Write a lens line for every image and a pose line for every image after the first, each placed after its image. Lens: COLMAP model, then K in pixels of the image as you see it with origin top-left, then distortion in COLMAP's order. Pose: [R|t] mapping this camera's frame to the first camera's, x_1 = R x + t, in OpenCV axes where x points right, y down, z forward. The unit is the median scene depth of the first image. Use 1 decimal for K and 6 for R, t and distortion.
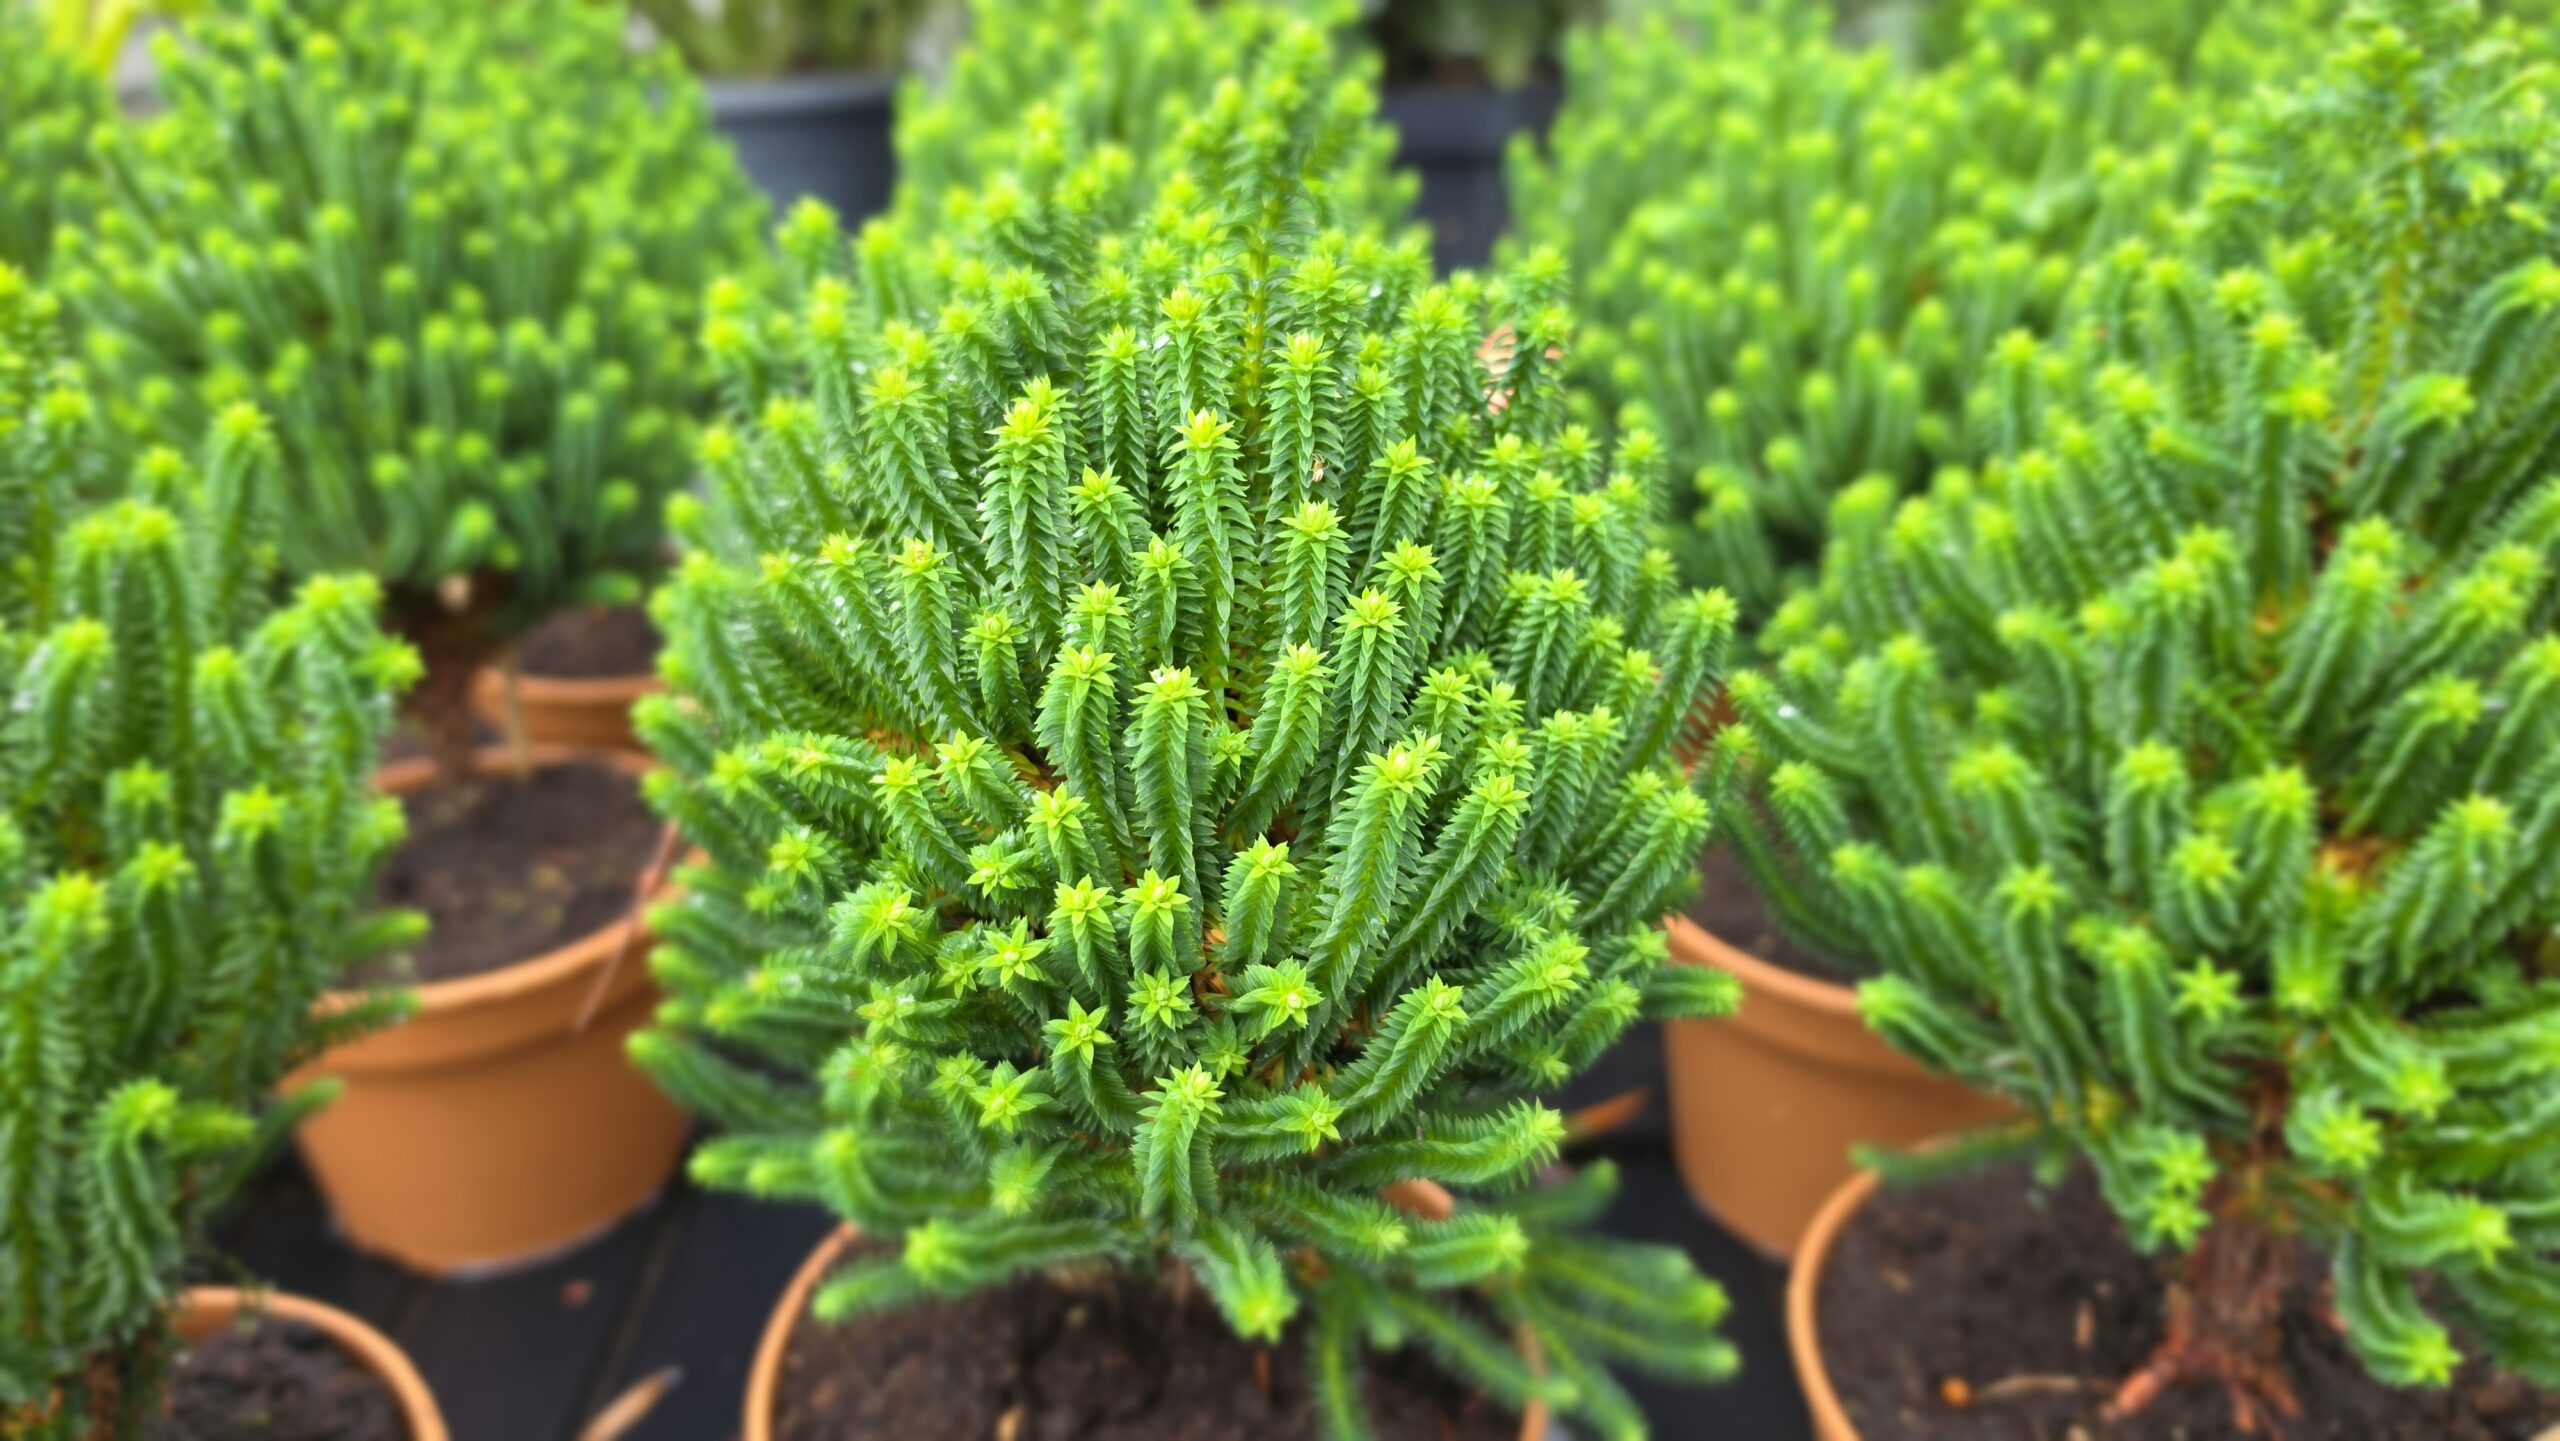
lens RADIAL K [[1704.6, 0, 1297.6], [0, 1704.6, 710.4], [0, 0, 1]] dist [0.012528, -0.029601]
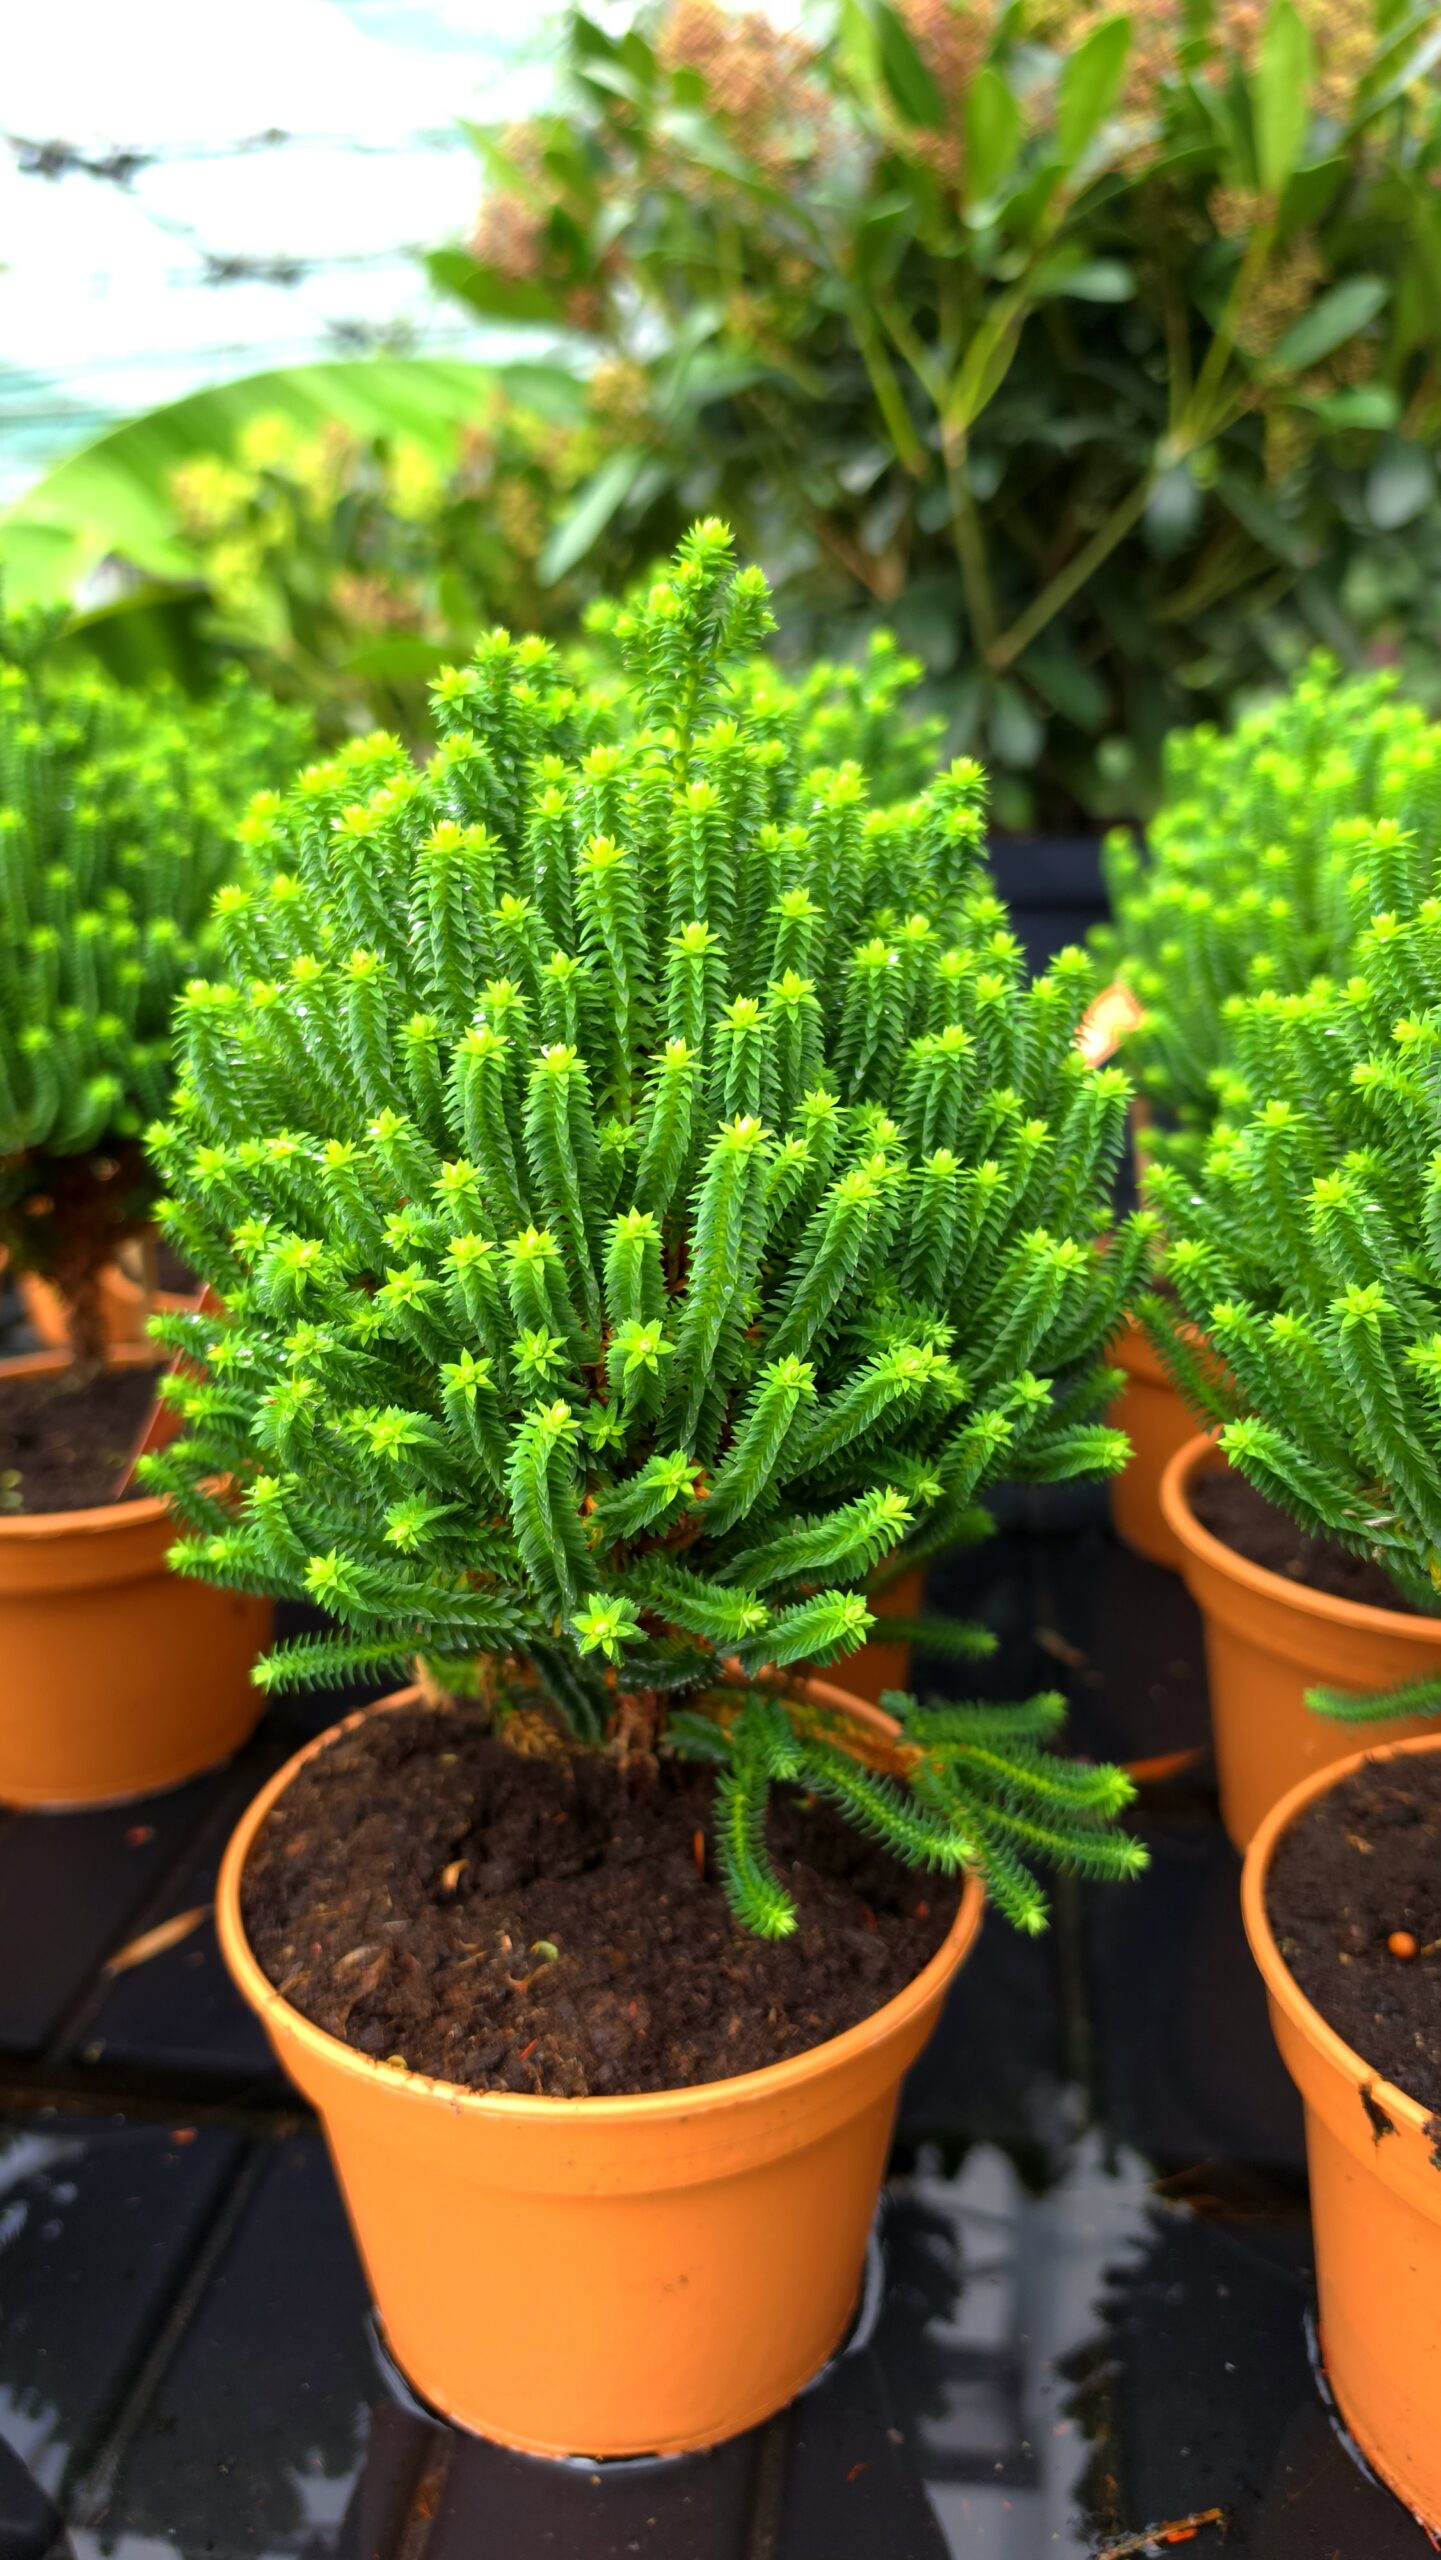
lens RADIAL K [[1704.6, 0, 760.2], [0, 1704.6, 1292.0], [0, 0, 1]] dist [0.012528, -0.029601]
pose [[0.990104, 0.042280, -0.133815, 0.196288], [-0.057577, 0.991971, -0.112596, 0.228910], [0.127980, 0.119186, 0.984589, -0.083171]]
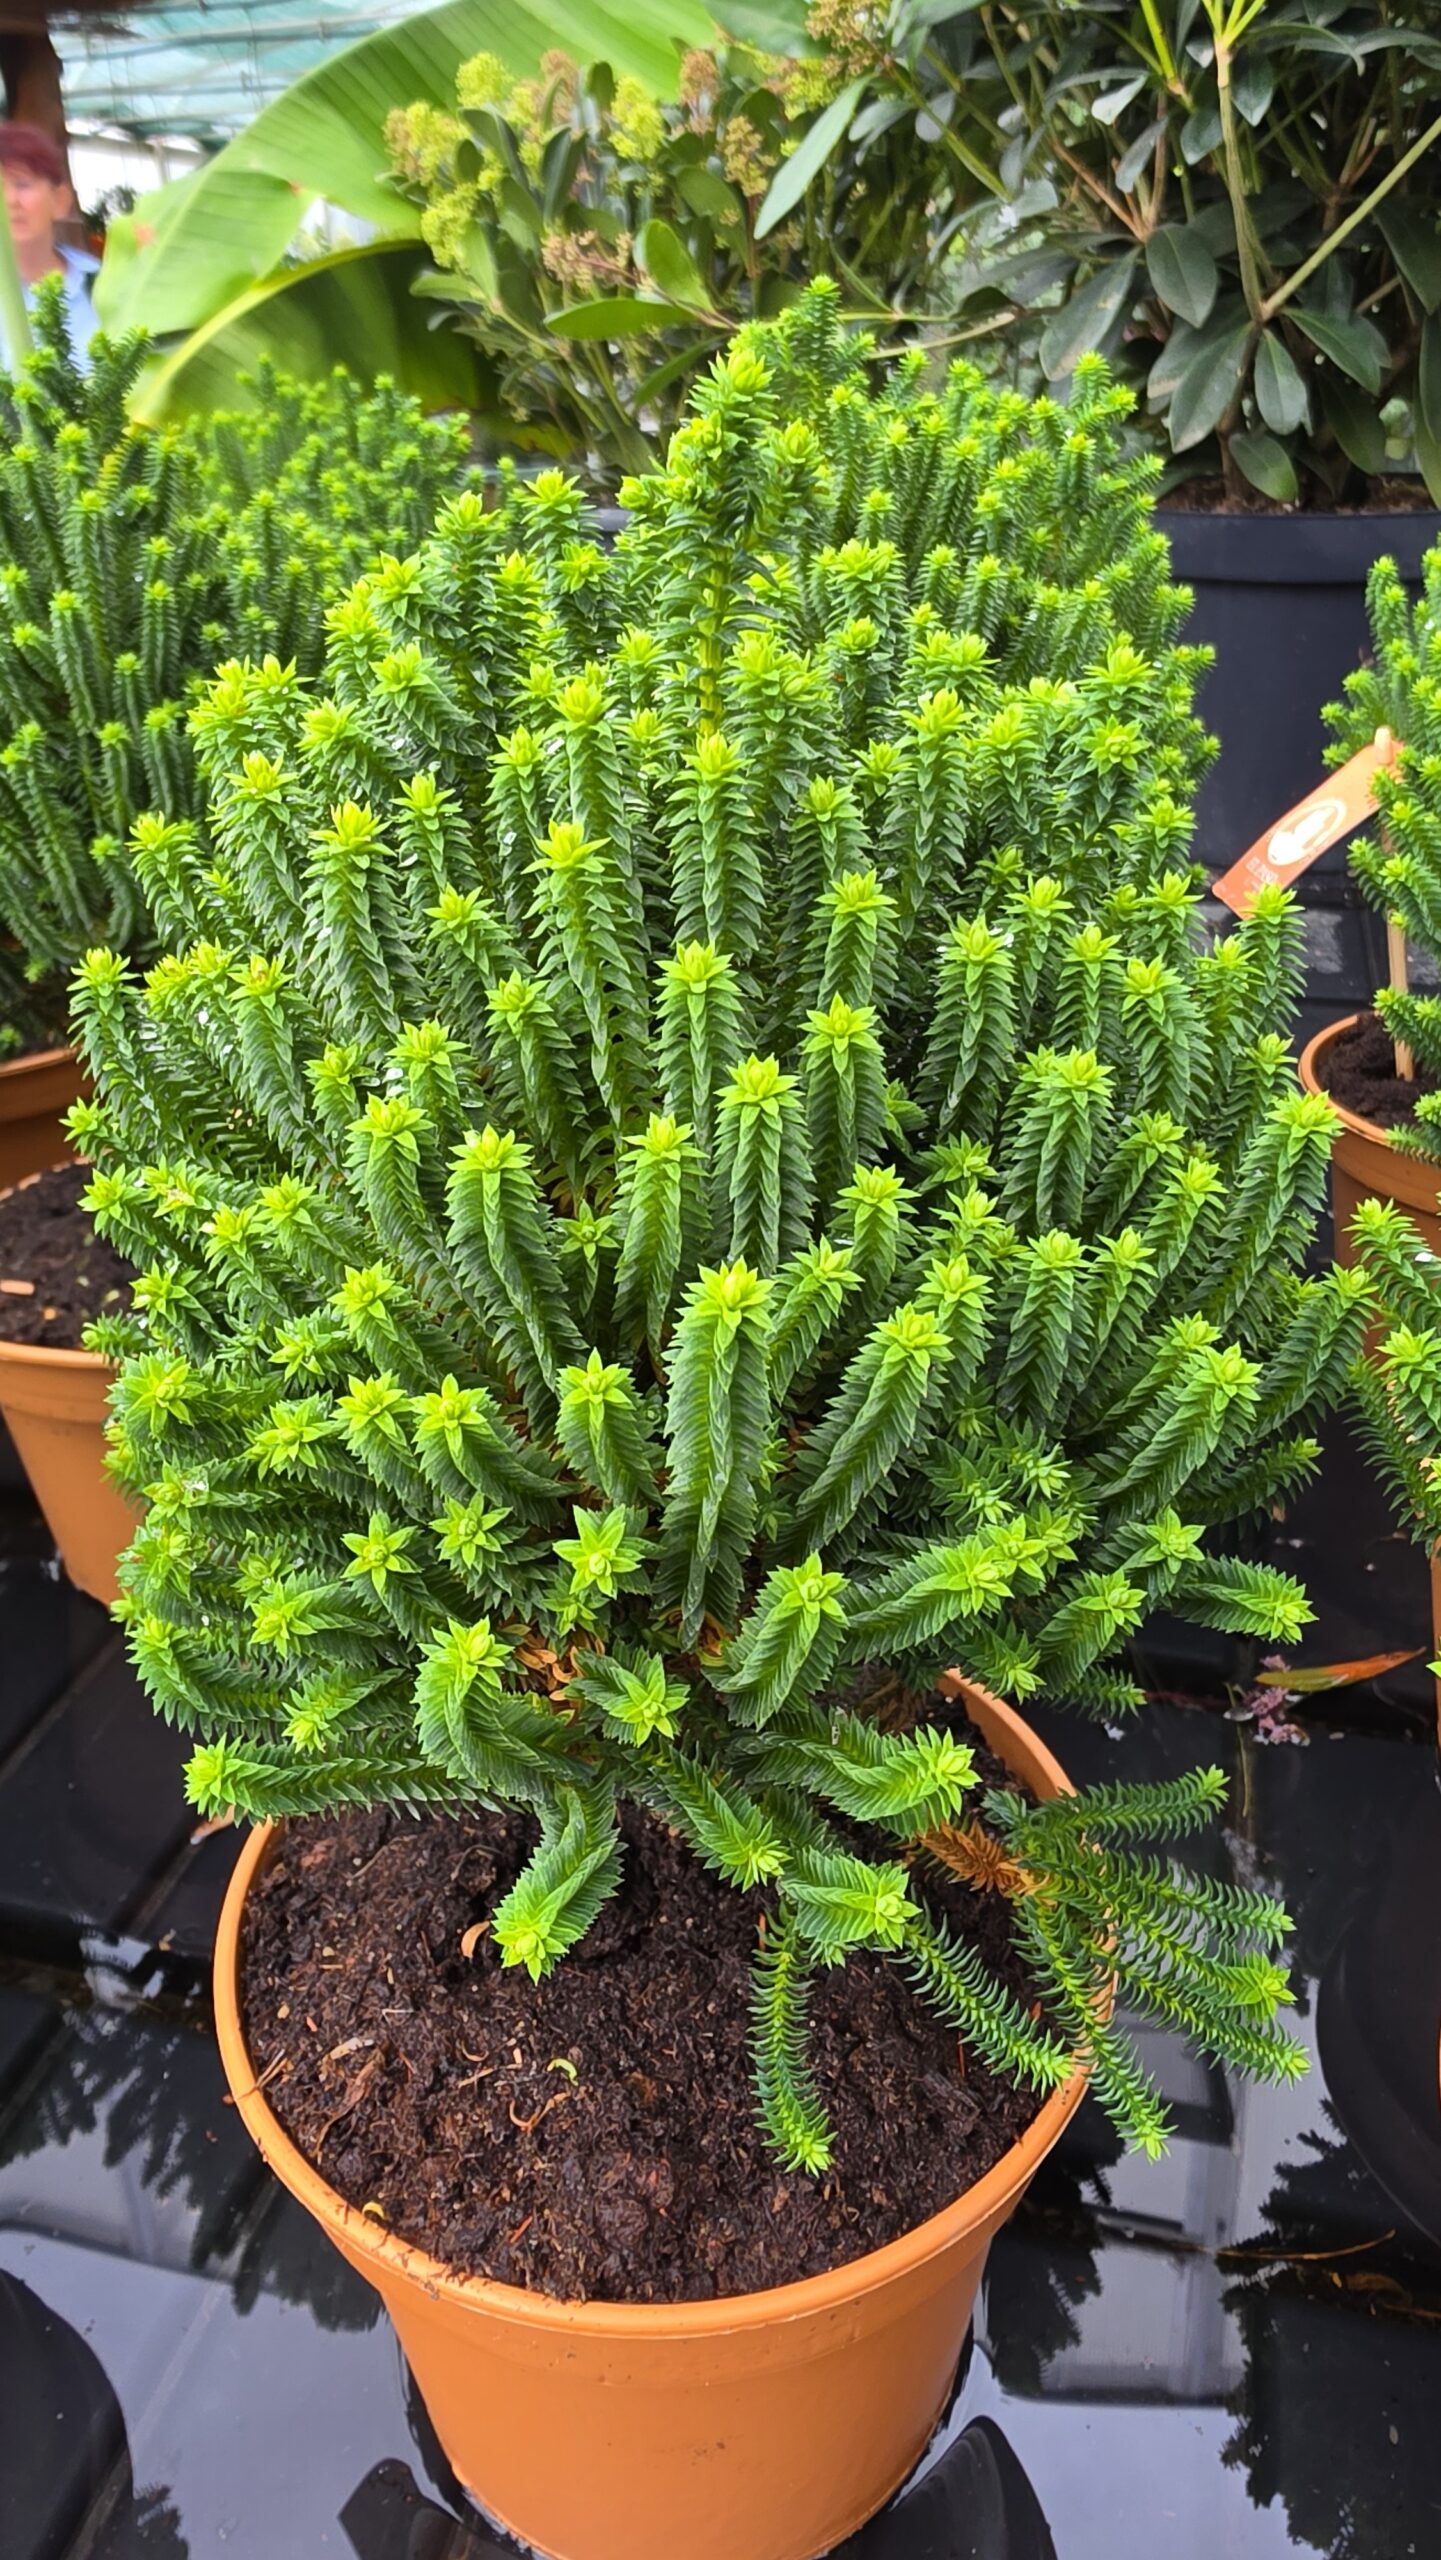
lens RADIAL K [[1704.6, 0, 777.5], [0, 1704.6, 1079.1], [0, 0, 1]] dist [0.012528, -0.029601]
pose [[0.962326, 0.090492, -0.256396, 0.234534], [-0.098527, 0.994960, -0.018639, -0.043276], [0.253417, 0.043199, 0.966392, 0.214687]]
